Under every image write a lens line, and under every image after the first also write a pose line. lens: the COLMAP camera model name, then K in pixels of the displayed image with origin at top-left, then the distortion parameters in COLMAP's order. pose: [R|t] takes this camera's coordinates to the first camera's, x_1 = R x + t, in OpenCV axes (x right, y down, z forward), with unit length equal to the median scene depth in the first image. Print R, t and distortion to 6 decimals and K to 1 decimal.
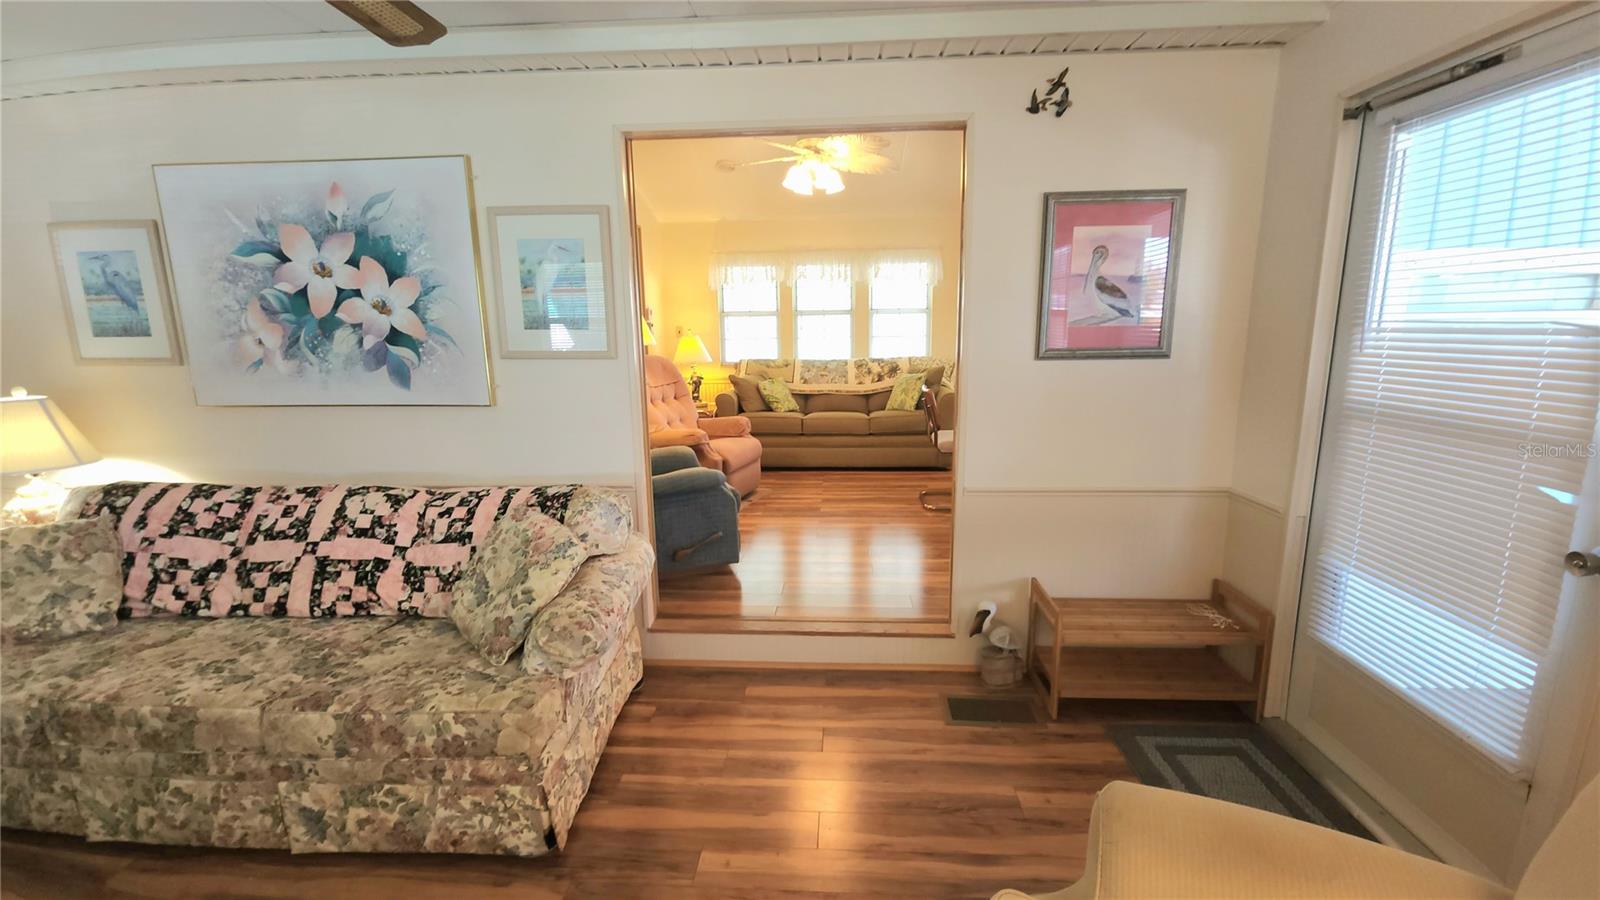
lens RADIAL K [[653.8, 0, 801.3], [0, 653.8, 455.6], [0, 0, 1]] dist [0.009177, -0.007729]
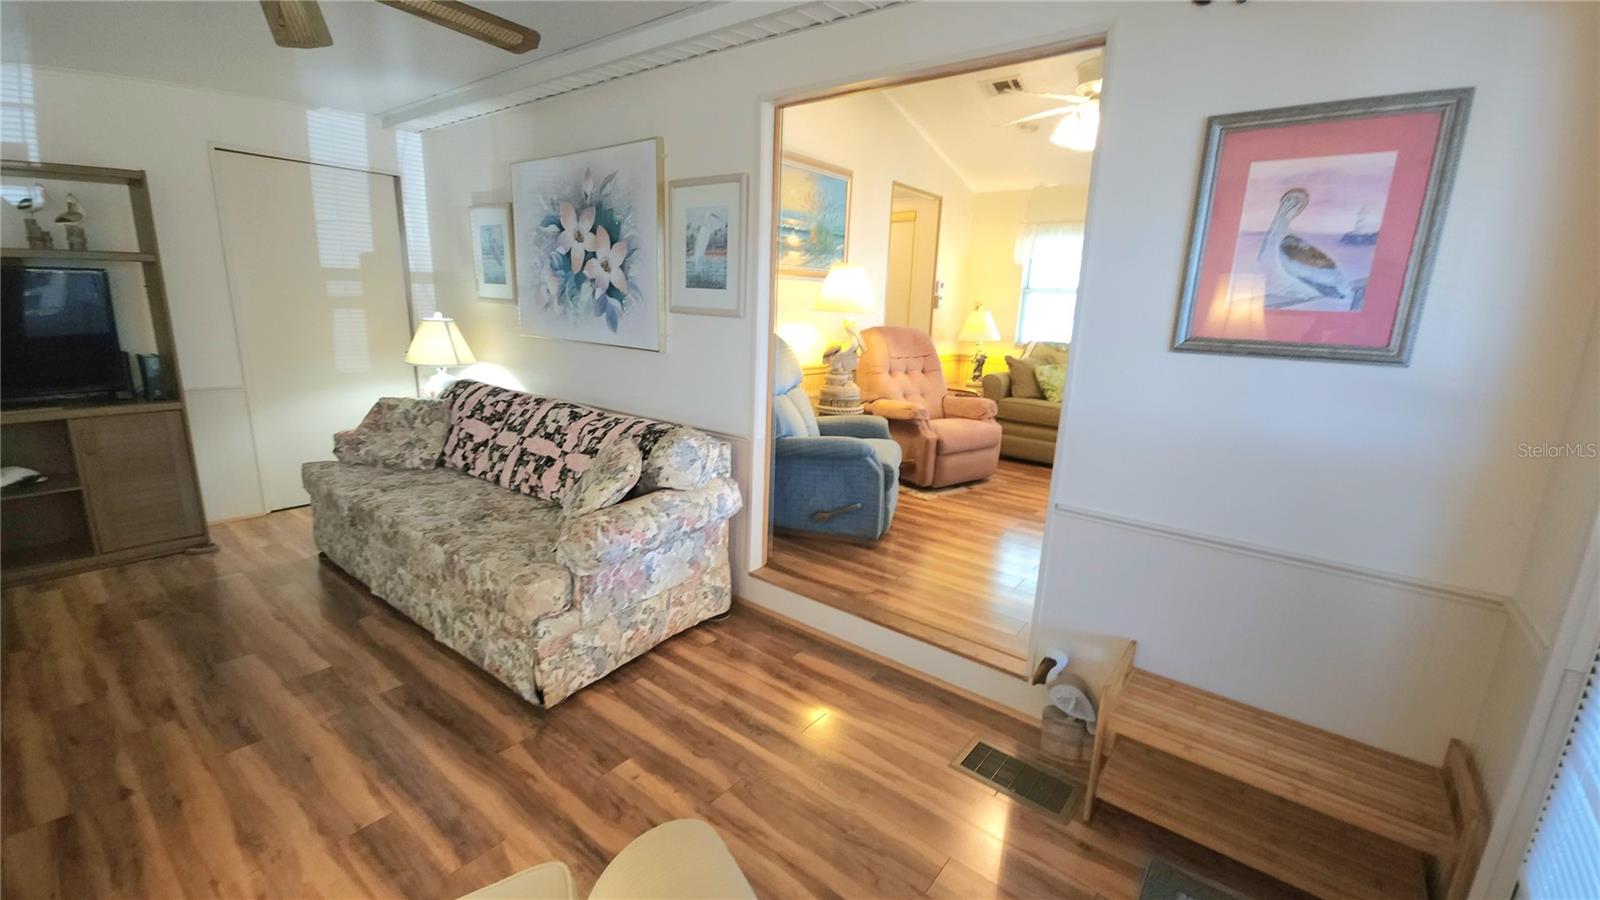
lens RADIAL K [[653.8, 0, 801.3], [0, 653.8, 455.6], [0, 0, 1]] dist [0.009177, -0.007729]
pose [[0.820847, 0.173232, -0.544243, 0.462843], [-0.156135, 0.984657, 0.077926, -0.025342], [0.549392, 0.021010, 0.835301, 0.171008]]
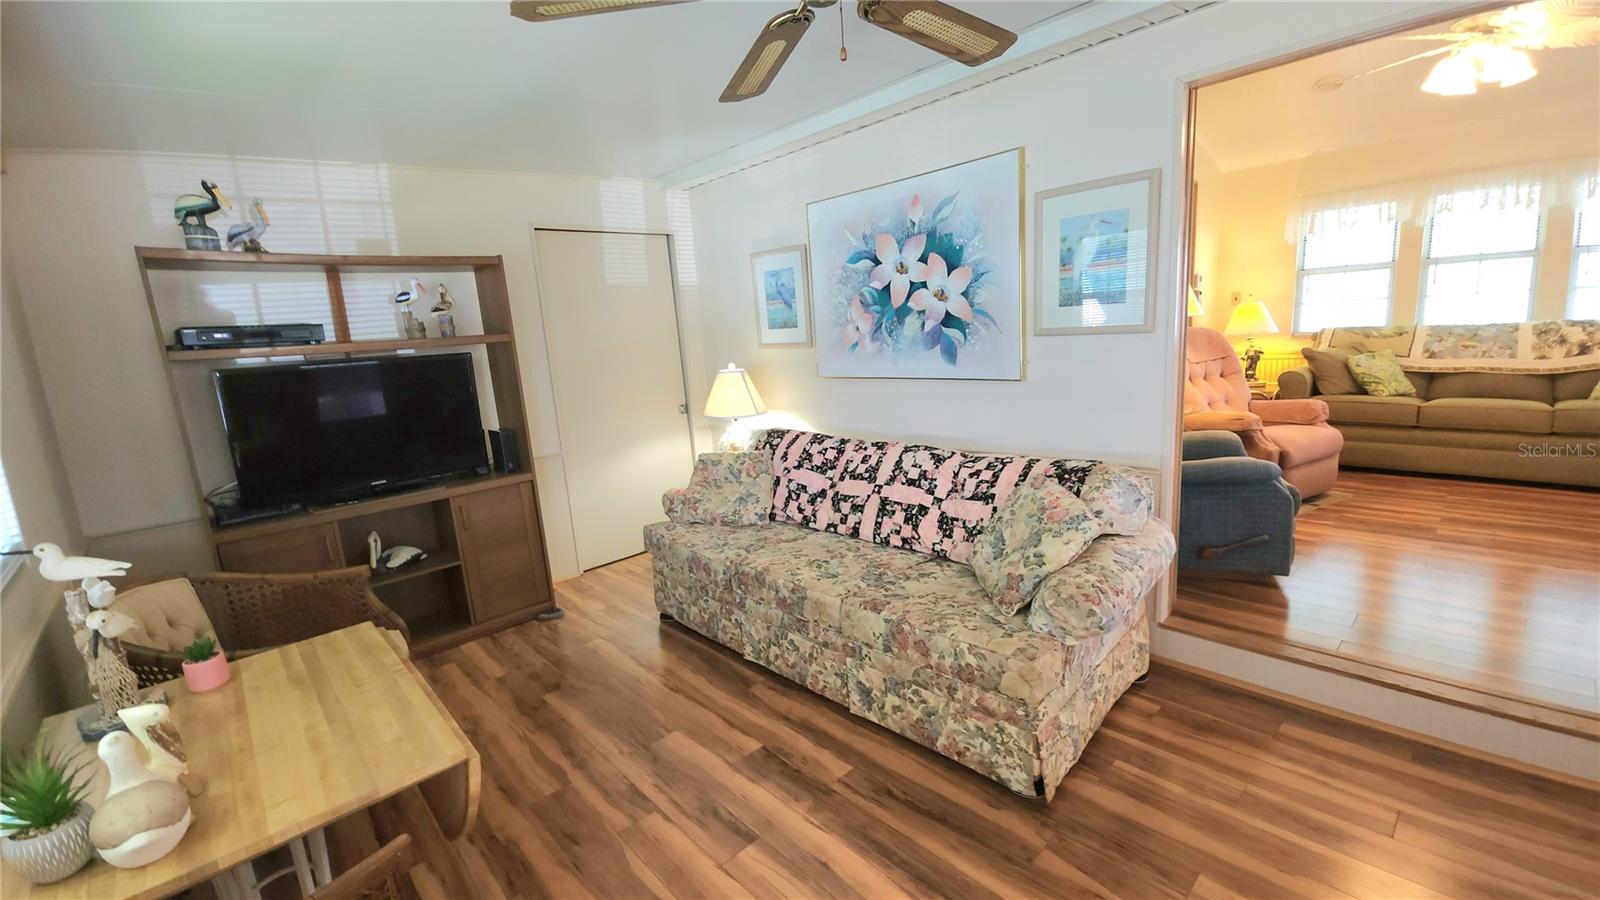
lens RADIAL K [[653.8, 0, 801.3], [0, 653.8, 455.6], [0, 0, 1]] dist [0.009177, -0.007729]
pose [[0.726253, 0.094772, -0.680864, 0.009190], [-0.071059, 0.995495, 0.062771, 0.005629], [0.683745, 0.002795, 0.729715, -0.035553]]
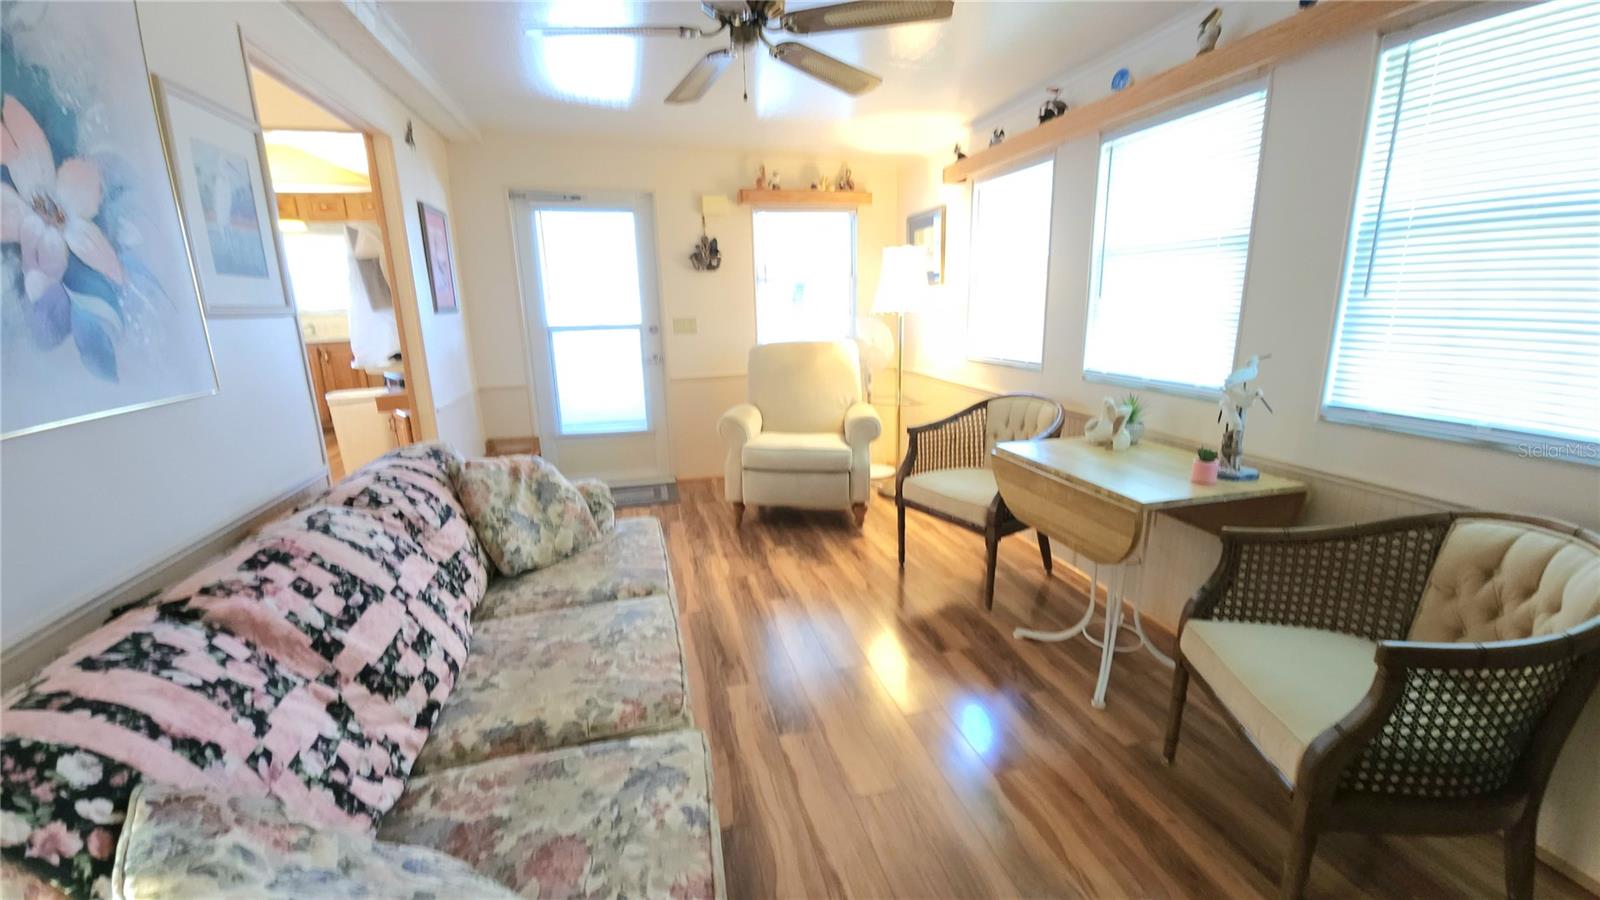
lens RADIAL K [[650.4, 0, 797.9], [0, 650.4, 456.4], [0, 0, 1]] dist [0.026480, -0.018260]
pose [[-0.295754, -0.205385, 0.932924, -1.392709], [0.208456, 0.939201, 0.272851, -0.082178], [-0.932242, 0.275170, -0.234959, 0.713683]]
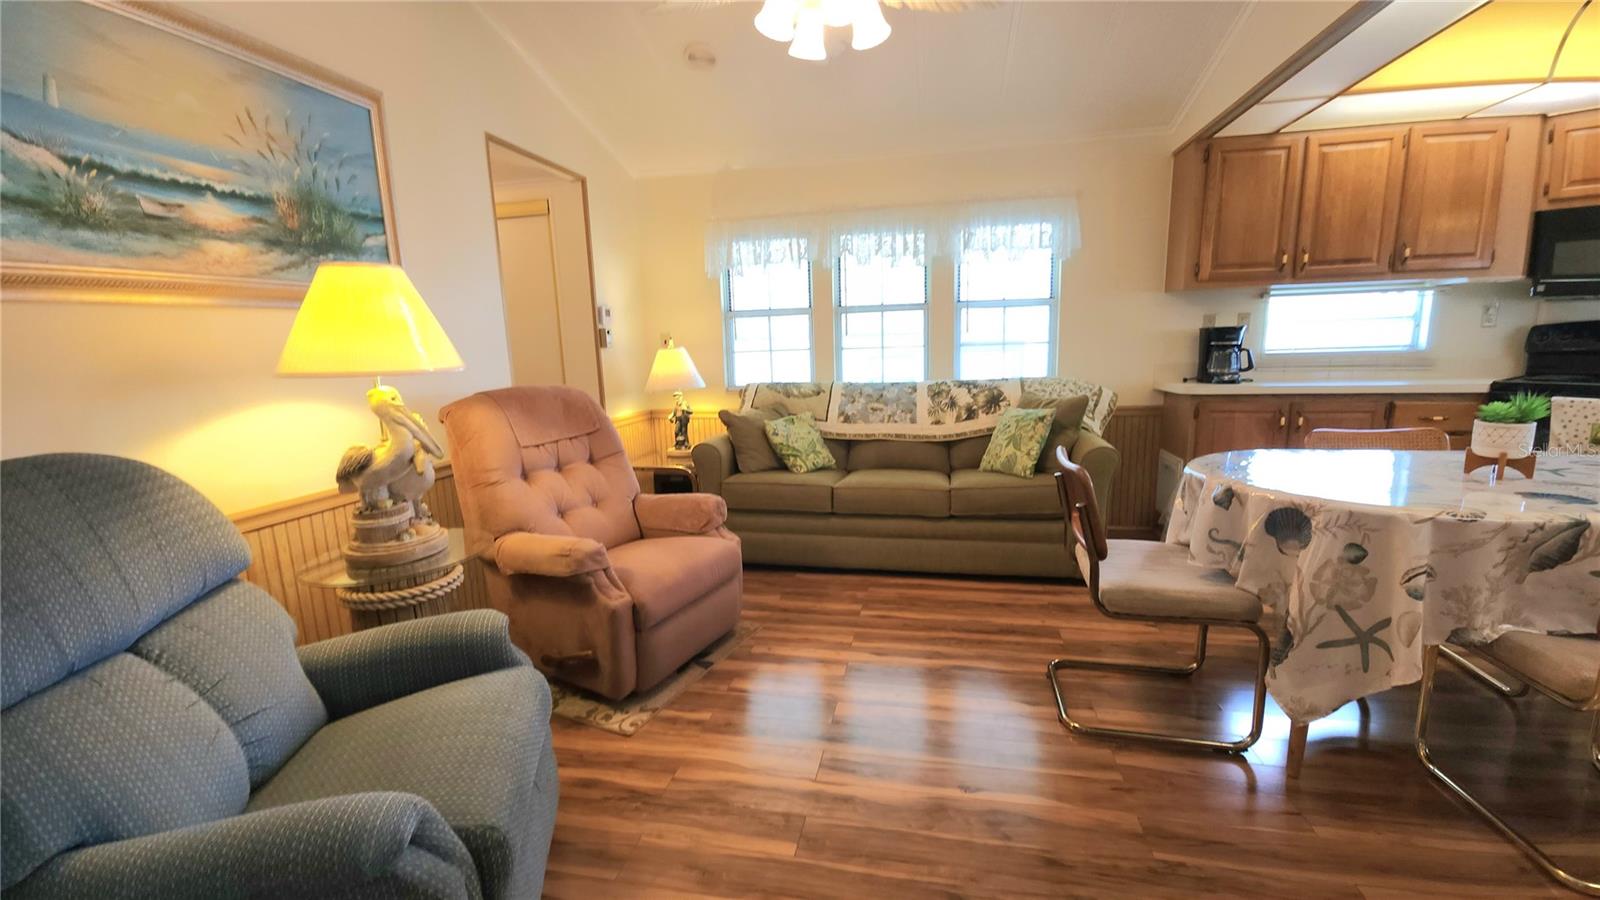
lens RADIAL K [[653.8, 0, 801.3], [0, 653.8, 455.6], [0, 0, 1]] dist [0.009177, -0.007729]
pose [[0.989783, 0.010334, -0.142205, 0.138215], [-0.011996, 0.999869, -0.010840, -0.190395], [0.142074, 0.012435, 0.989778, 1.019410]]
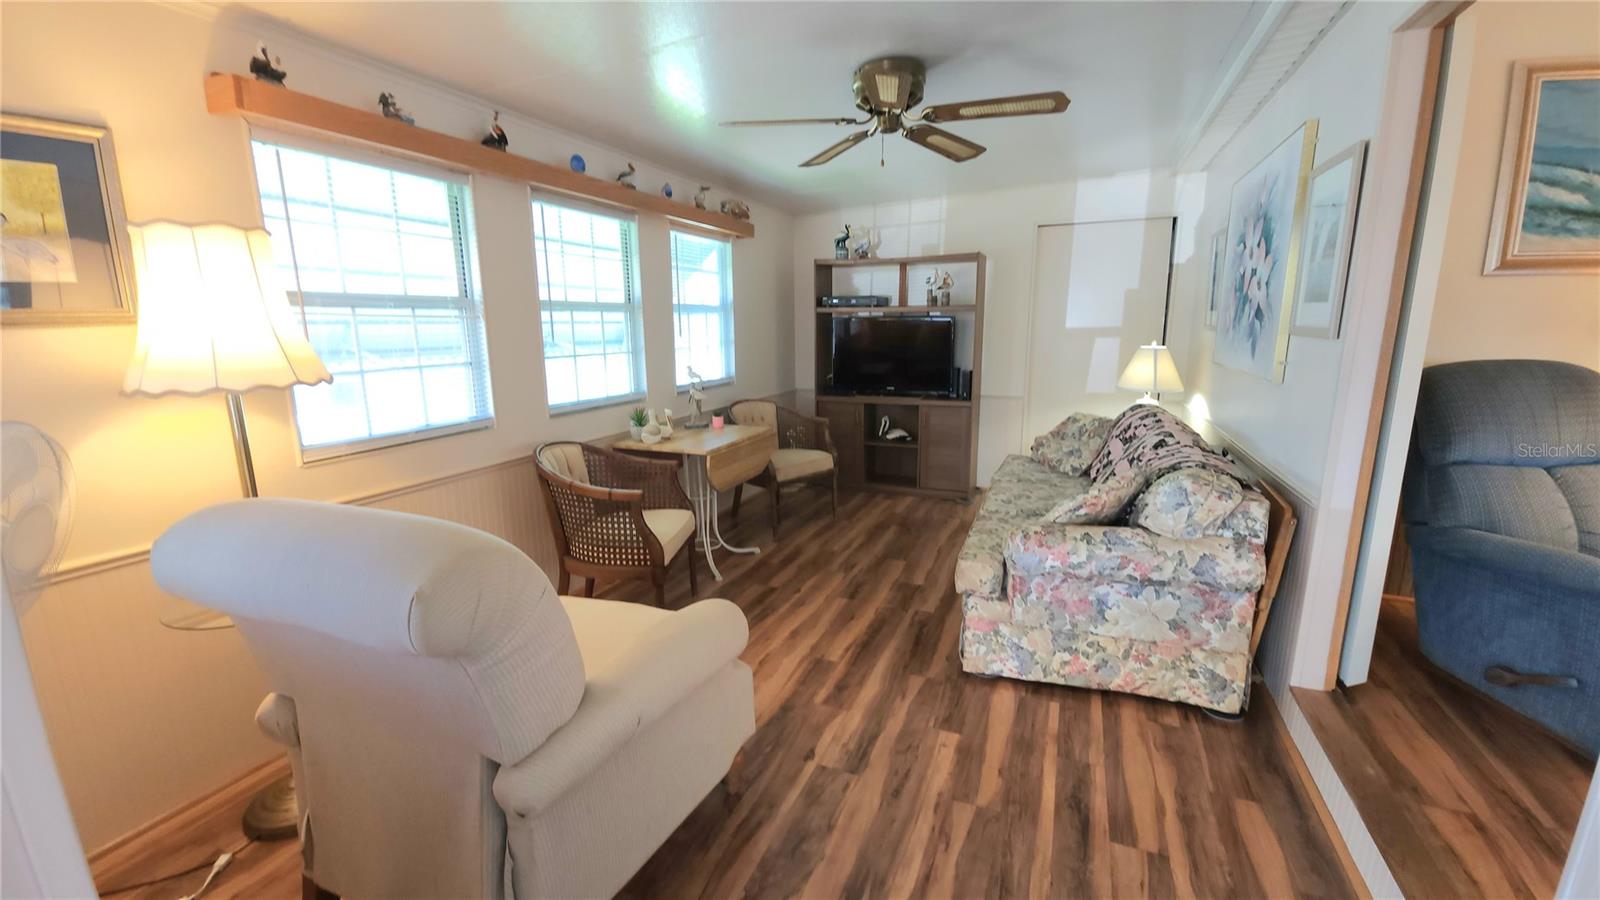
lens RADIAL K [[653.8, 0, 801.3], [0, 653.8, 455.6], [0, 0, 1]] dist [0.009177, -0.007729]
pose [[-0.325457, 0.203515, -0.923396, 0.746394], [-0.166638, 0.948933, 0.267876, -0.130804], [0.930758, 0.241055, -0.274923, 0.717768]]
